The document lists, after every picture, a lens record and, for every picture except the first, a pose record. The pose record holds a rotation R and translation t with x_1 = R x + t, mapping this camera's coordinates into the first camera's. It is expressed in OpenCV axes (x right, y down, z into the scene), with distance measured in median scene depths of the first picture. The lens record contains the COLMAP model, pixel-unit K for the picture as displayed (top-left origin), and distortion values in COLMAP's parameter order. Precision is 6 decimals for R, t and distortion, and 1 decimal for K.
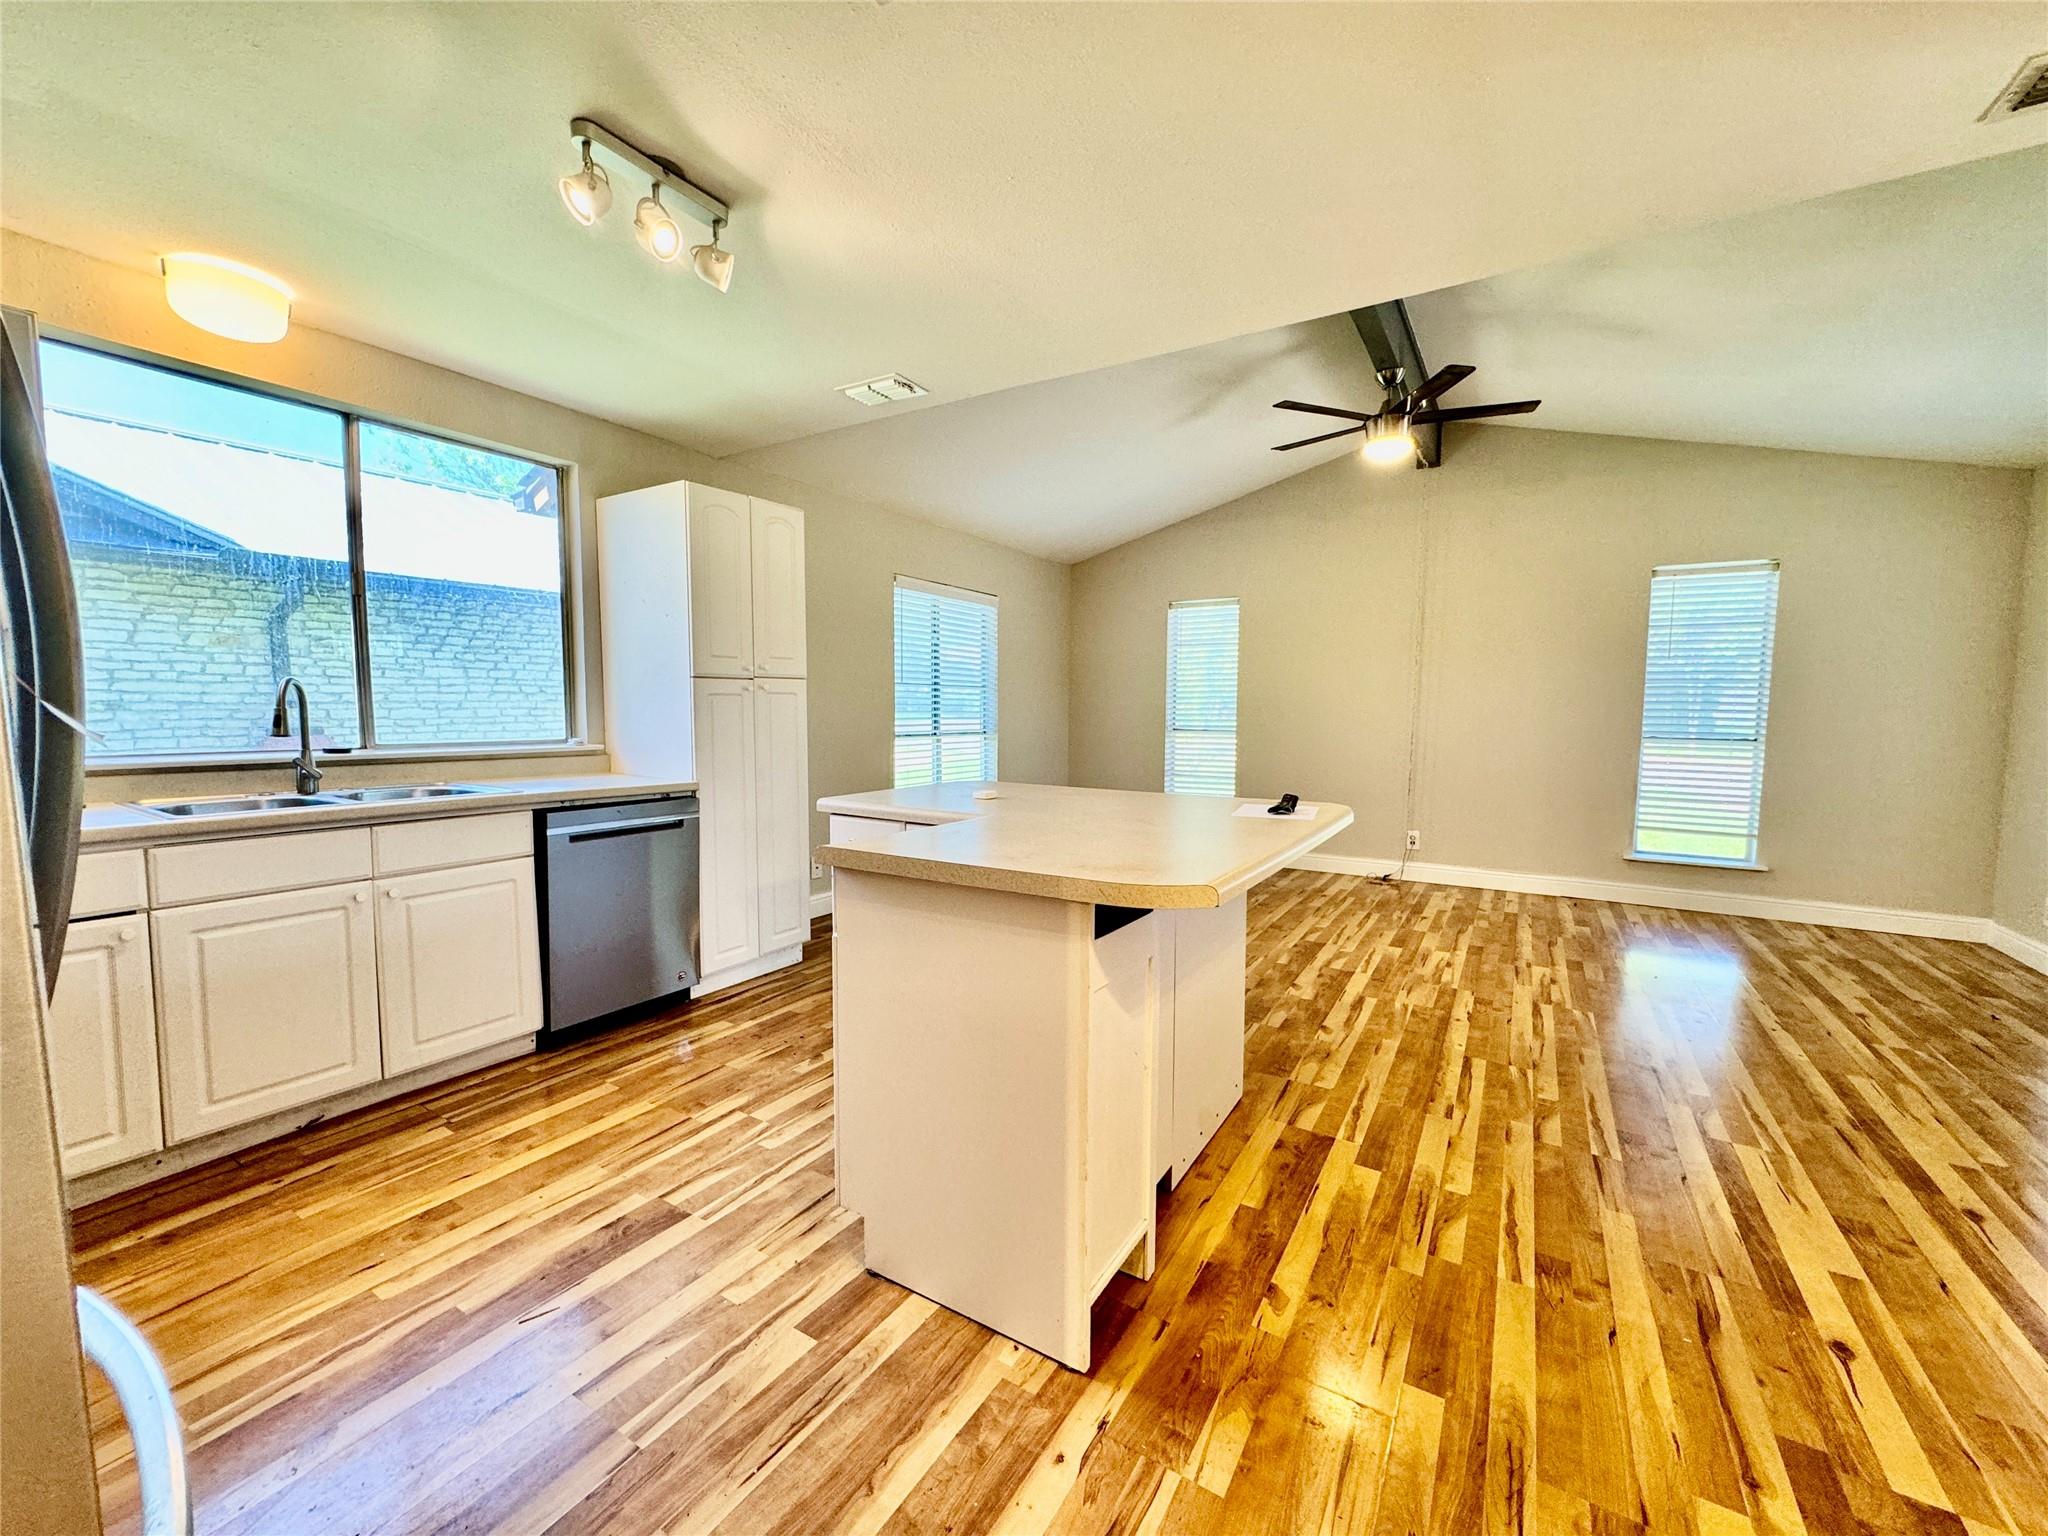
lens RADIAL K [[814.0, 0, 1022.7], [0, 814.0, 769.3], [0, 0, 1]] dist [-0.002299, 0.000053]
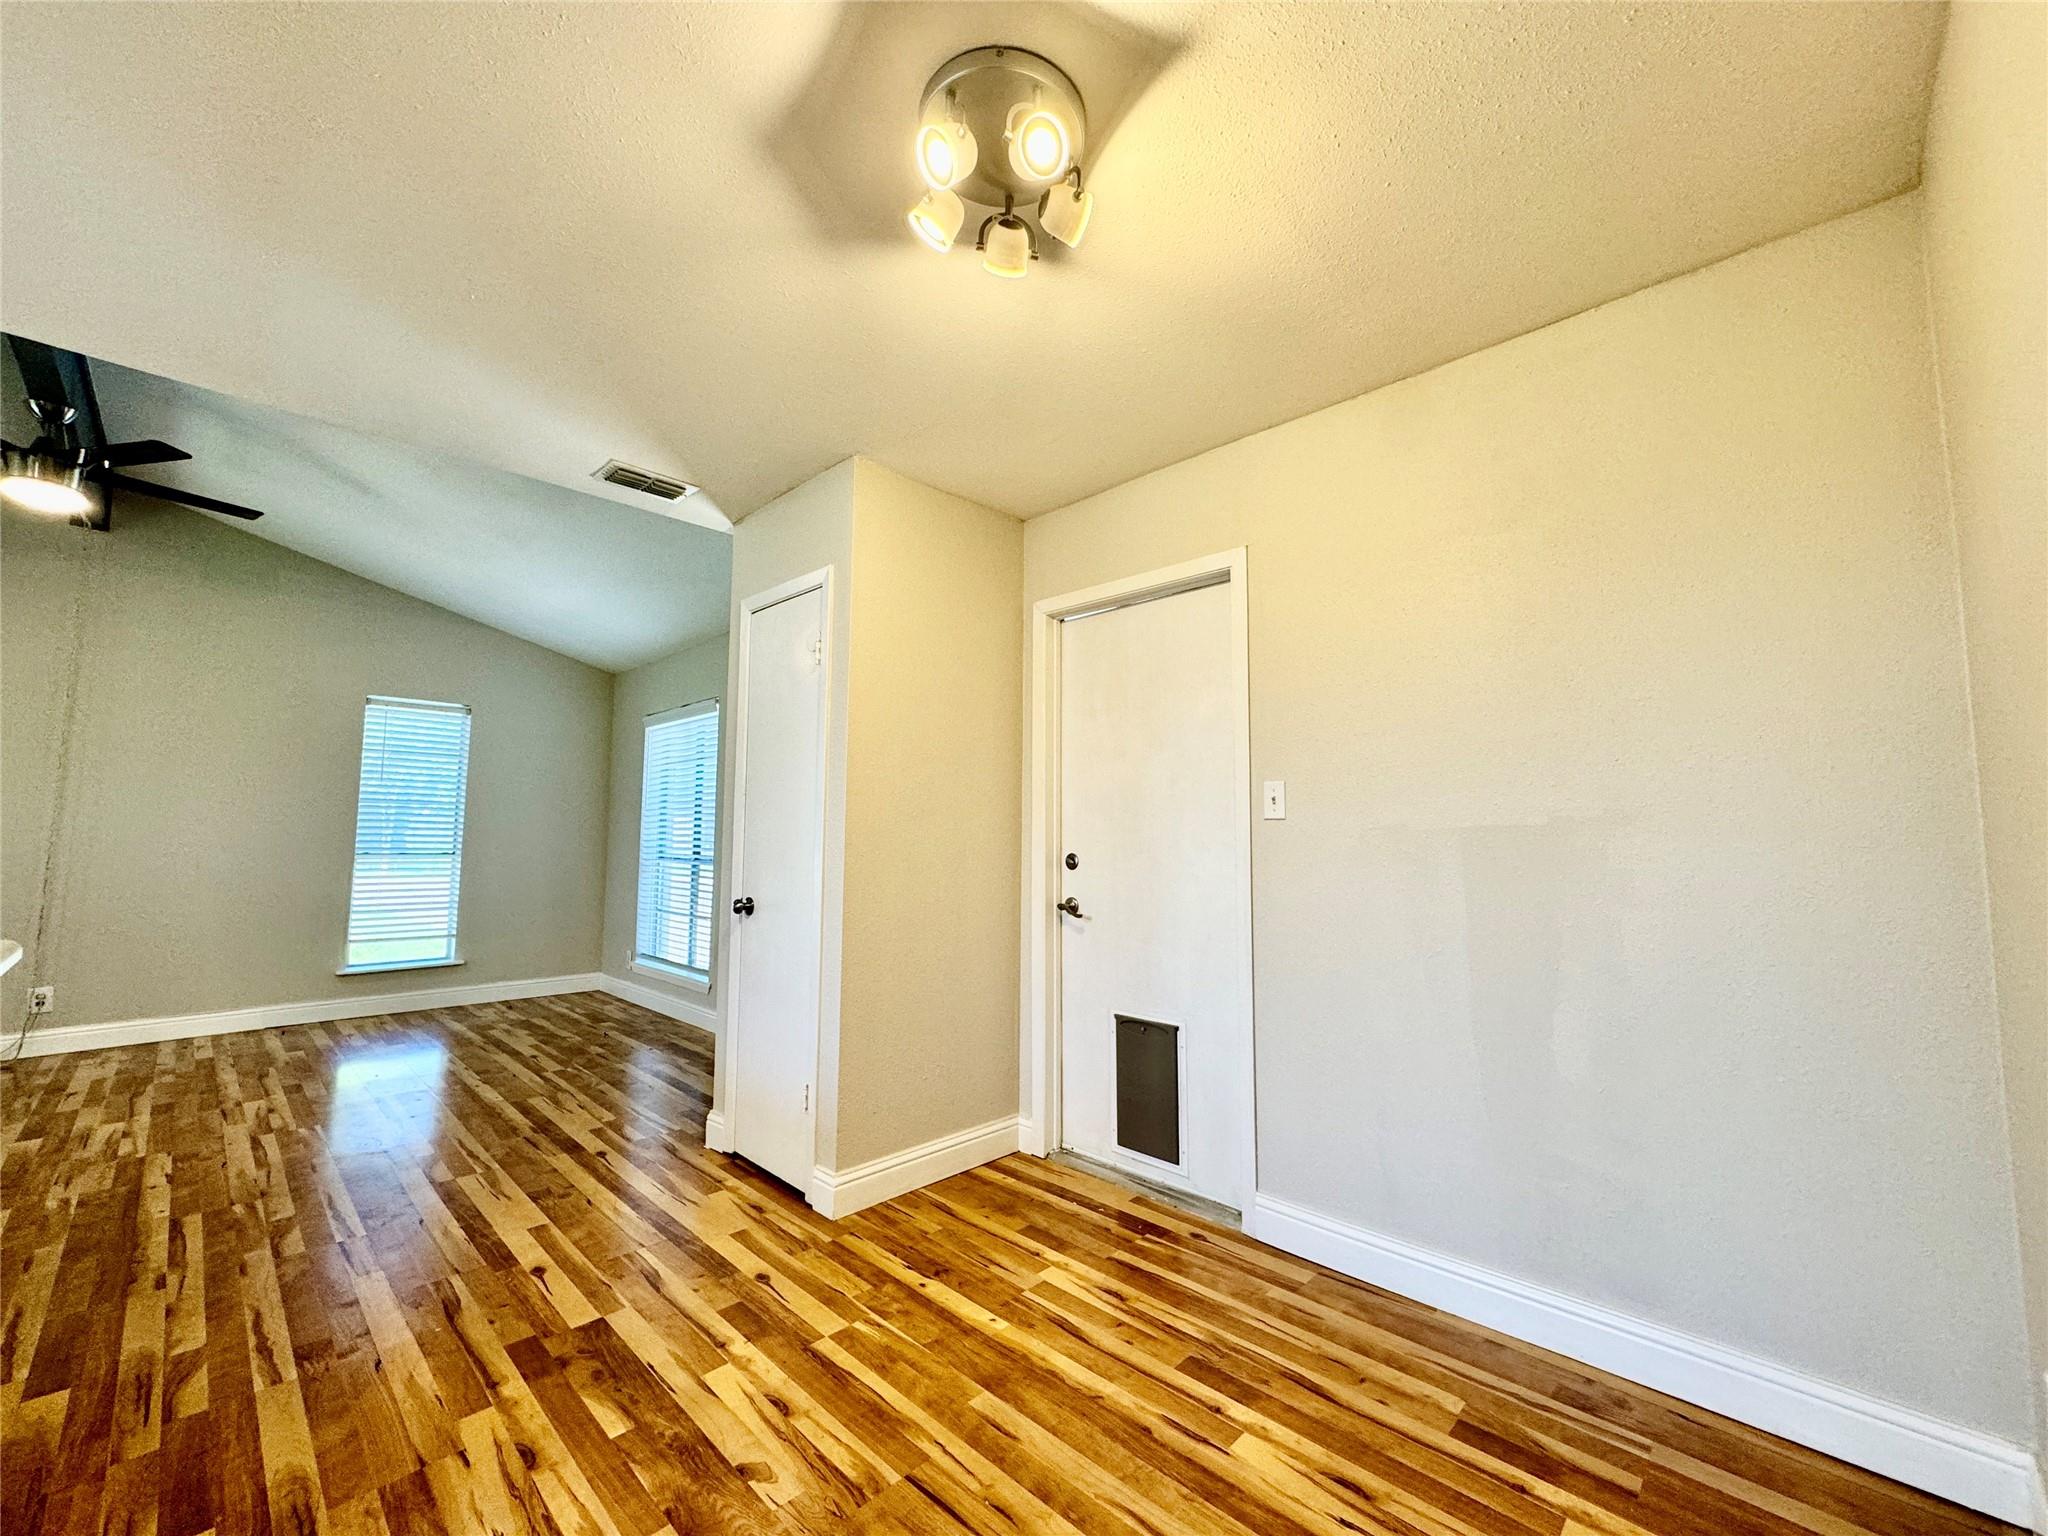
lens RADIAL K [[814.0, 0, 1022.7], [0, 814.0, 769.3], [0, 0, 1]] dist [-0.002299, 0.000053]
pose [[0.213902, 0.076733, 0.973837, -0.143210], [0.071629, 0.992994, -0.093976, 0.022322], [-0.974225, 0.089856, 0.206908, -0.108646]]
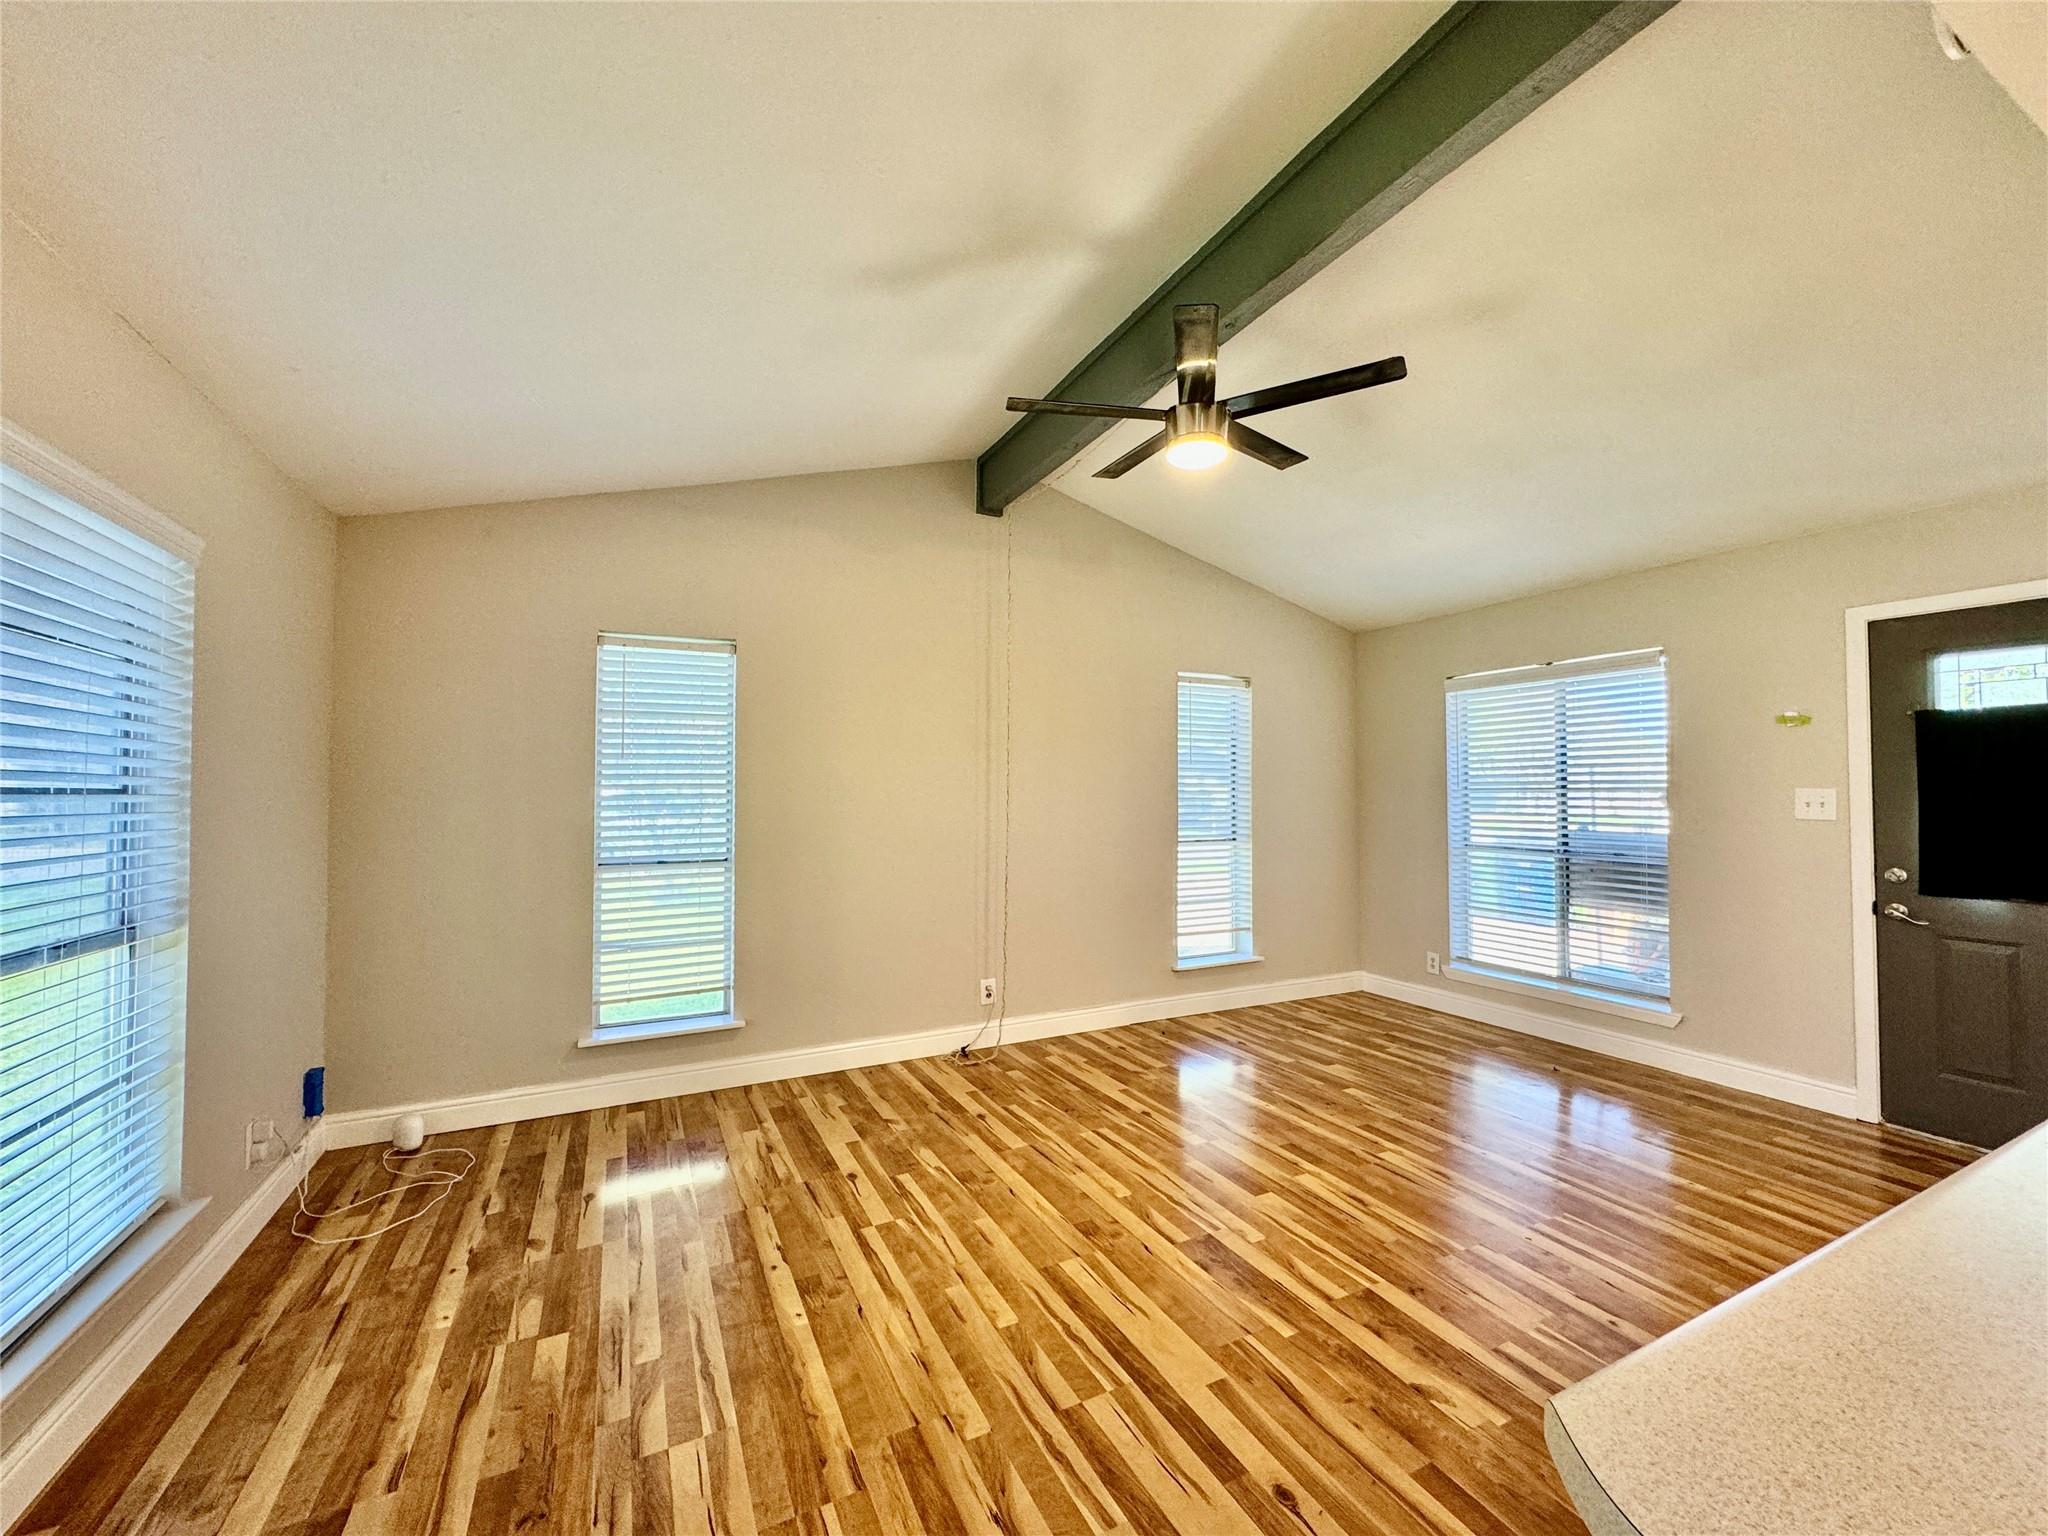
lens RADIAL K [[814.0, 0, 1022.7], [0, 814.0, 769.3], [0, 0, 1]] dist [-0.002299, 0.000053]
pose [[0.530762, 0.014975, 0.847389, -0.304125], [0.071615, 0.995476, -0.062447, -0.140501], [-0.844490, 0.093830, 0.527288, 1.137130]]
